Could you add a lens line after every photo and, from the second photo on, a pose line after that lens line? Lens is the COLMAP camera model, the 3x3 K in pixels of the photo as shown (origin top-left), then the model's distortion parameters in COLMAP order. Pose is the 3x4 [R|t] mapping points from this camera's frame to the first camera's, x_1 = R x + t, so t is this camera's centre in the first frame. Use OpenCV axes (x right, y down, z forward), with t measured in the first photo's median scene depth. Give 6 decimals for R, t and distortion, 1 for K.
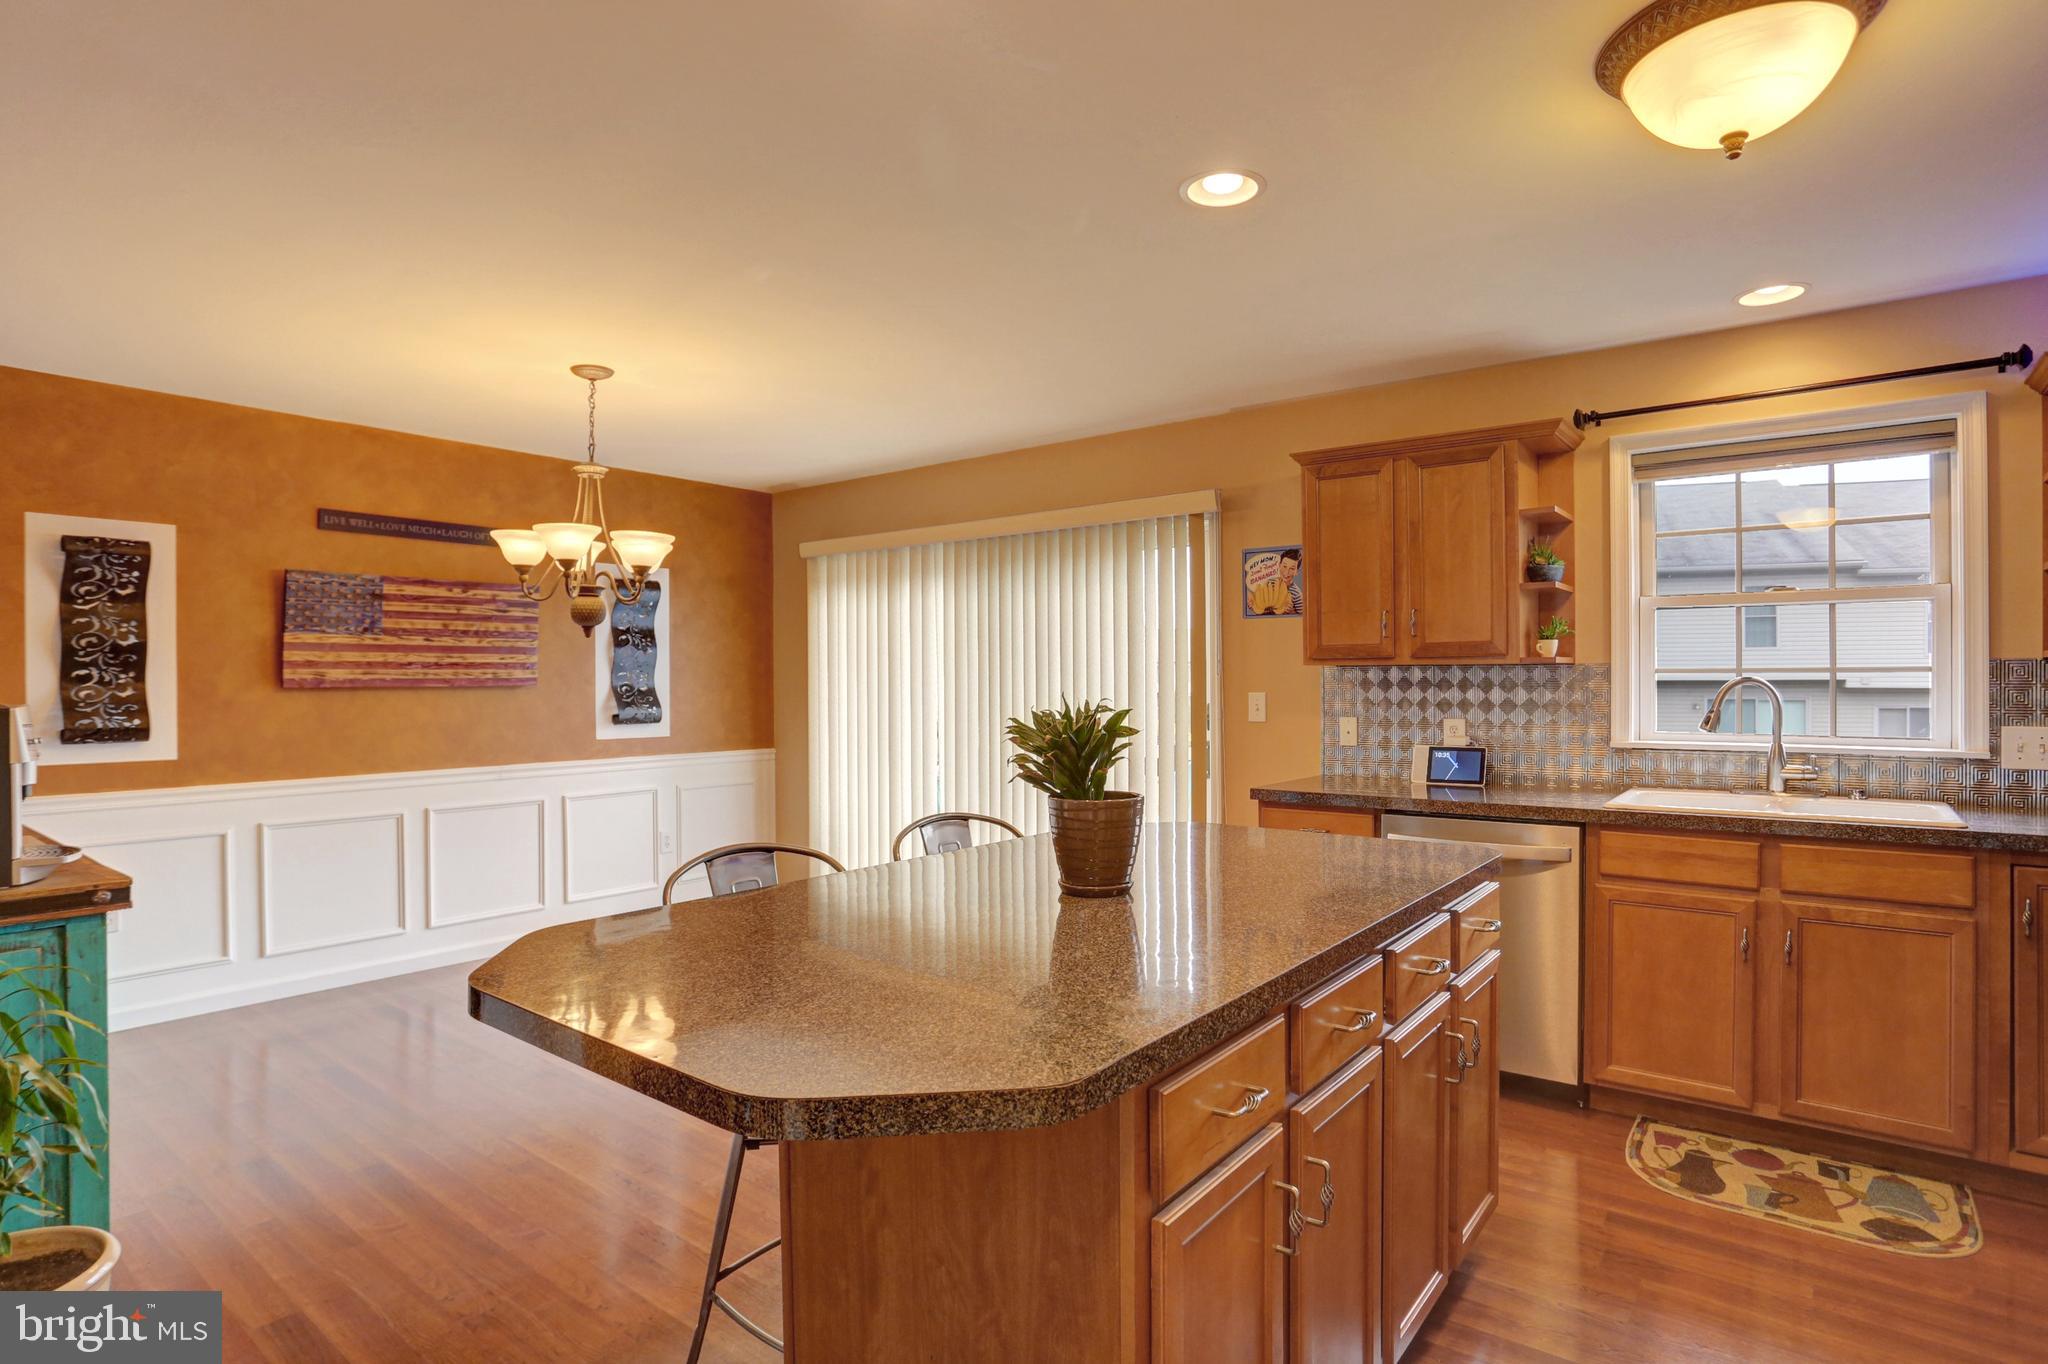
lens RADIAL K [[1073.6, 0, 1025.3], [0, 1073.6, 680.9], [0, 0, 1]] dist [-0.077210, 0.038839]
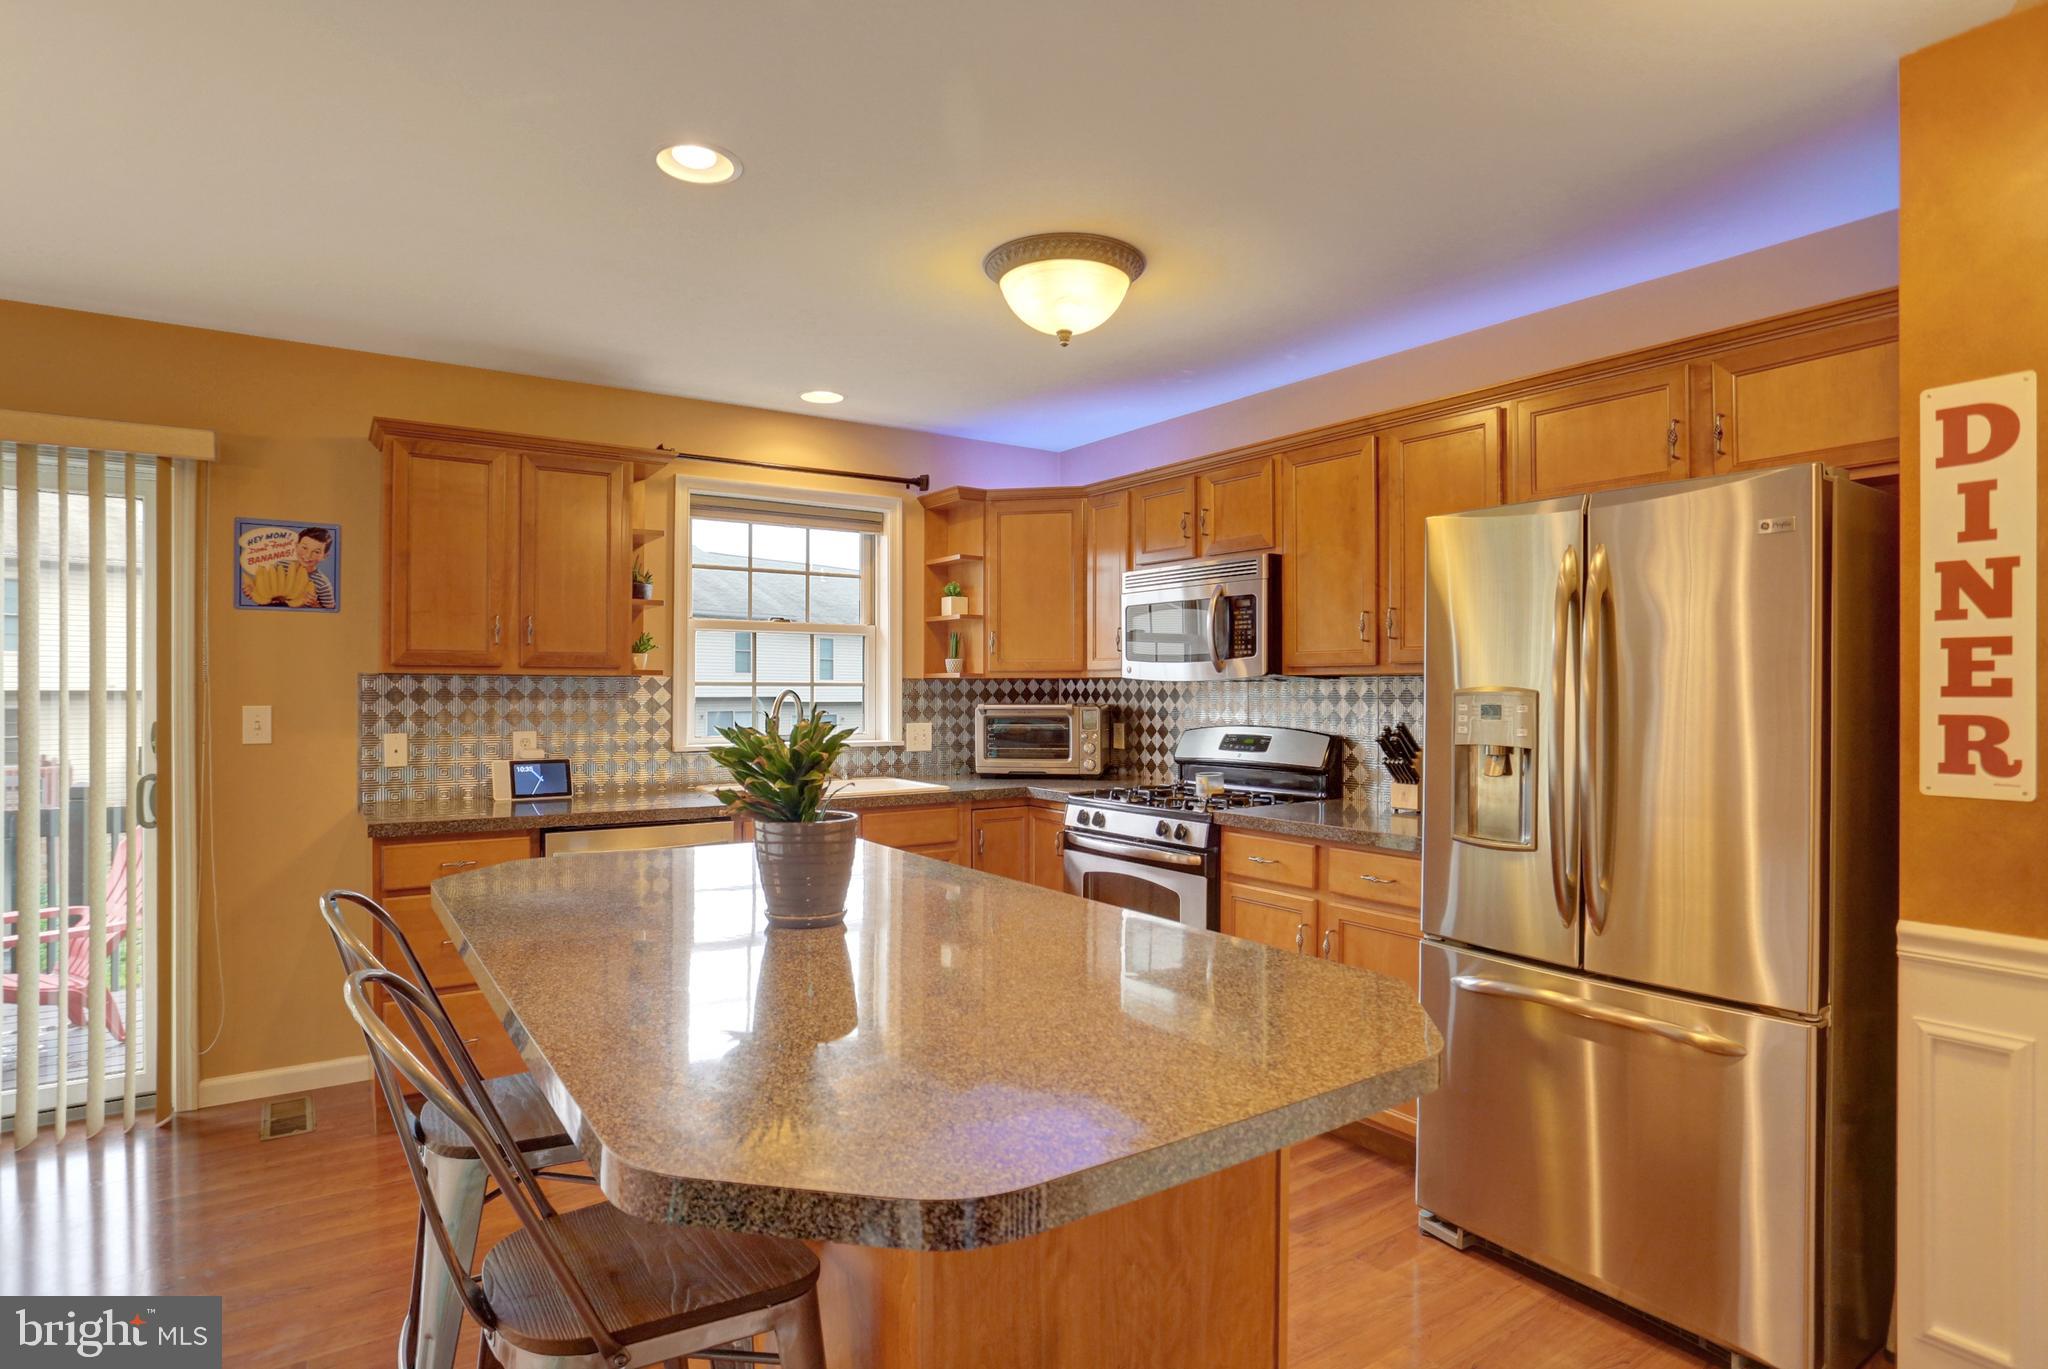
lens RADIAL K [[1073.6, 0, 1025.3], [0, 1073.6, 683.4], [0, 0, 1]] dist [-0.077210, 0.038839]
pose [[0.301383, 0.013450, 0.953408, -0.464960], [-0.000293, 0.999902, -0.014013, 0.007093], [-0.953503, 0.003944, 0.301357, 0.343838]]
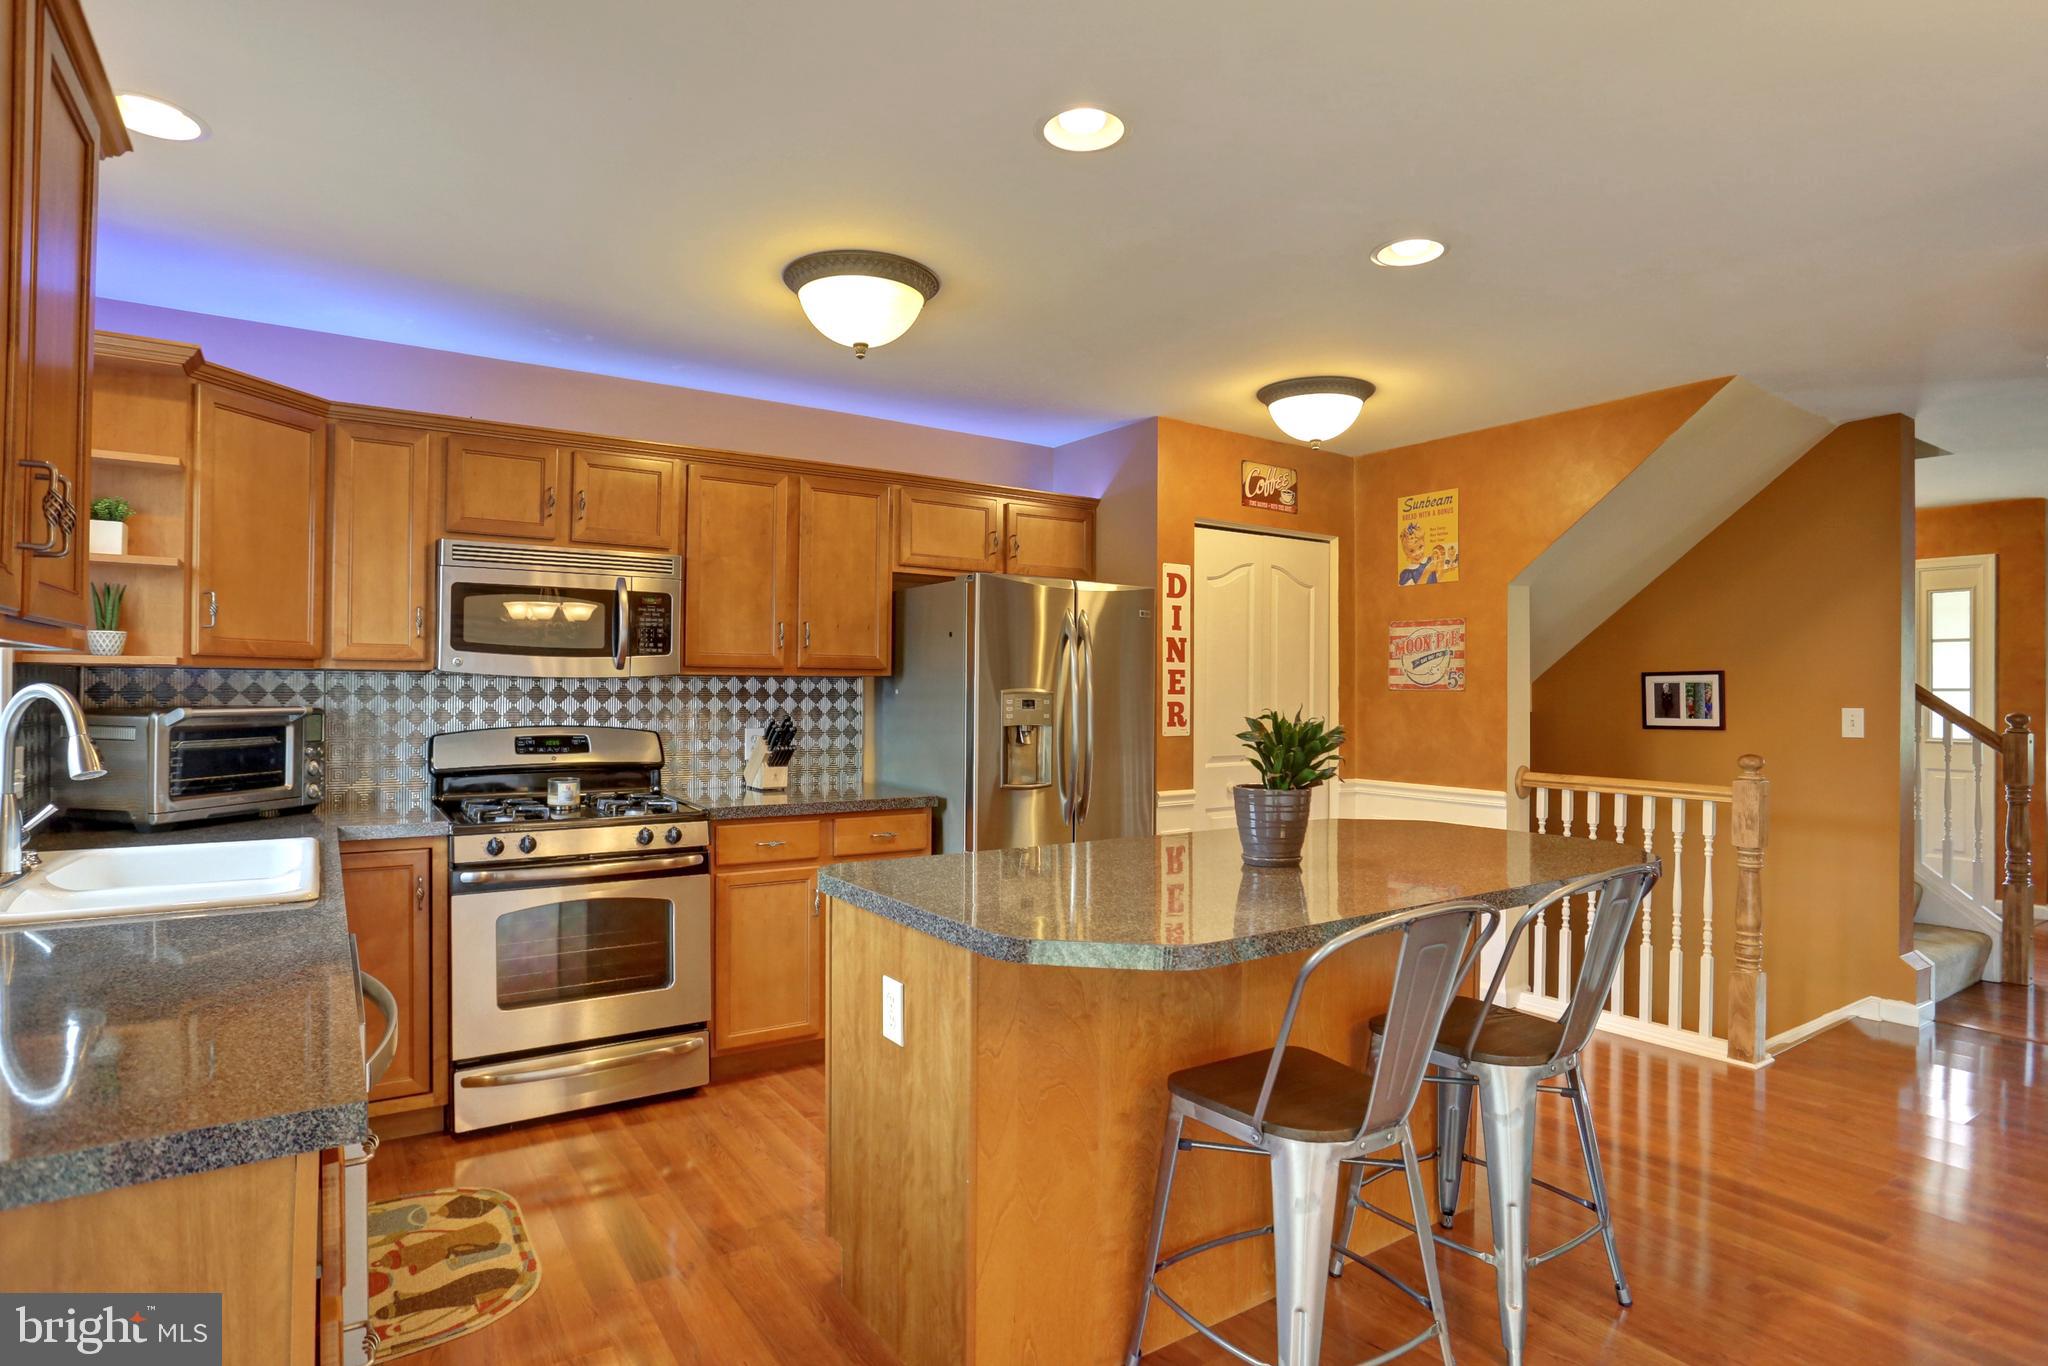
lens RADIAL K [[1073.6, 0, 1025.3], [0, 1073.6, 681.9], [0, 0, 1]] dist [-0.077210, 0.038839]
pose [[-0.951378, 0.003779, 0.308003, -0.026950], [0.001527, 0.999970, -0.007551, 0.000385], [-0.308022, -0.006714, -0.951355, 1.415245]]
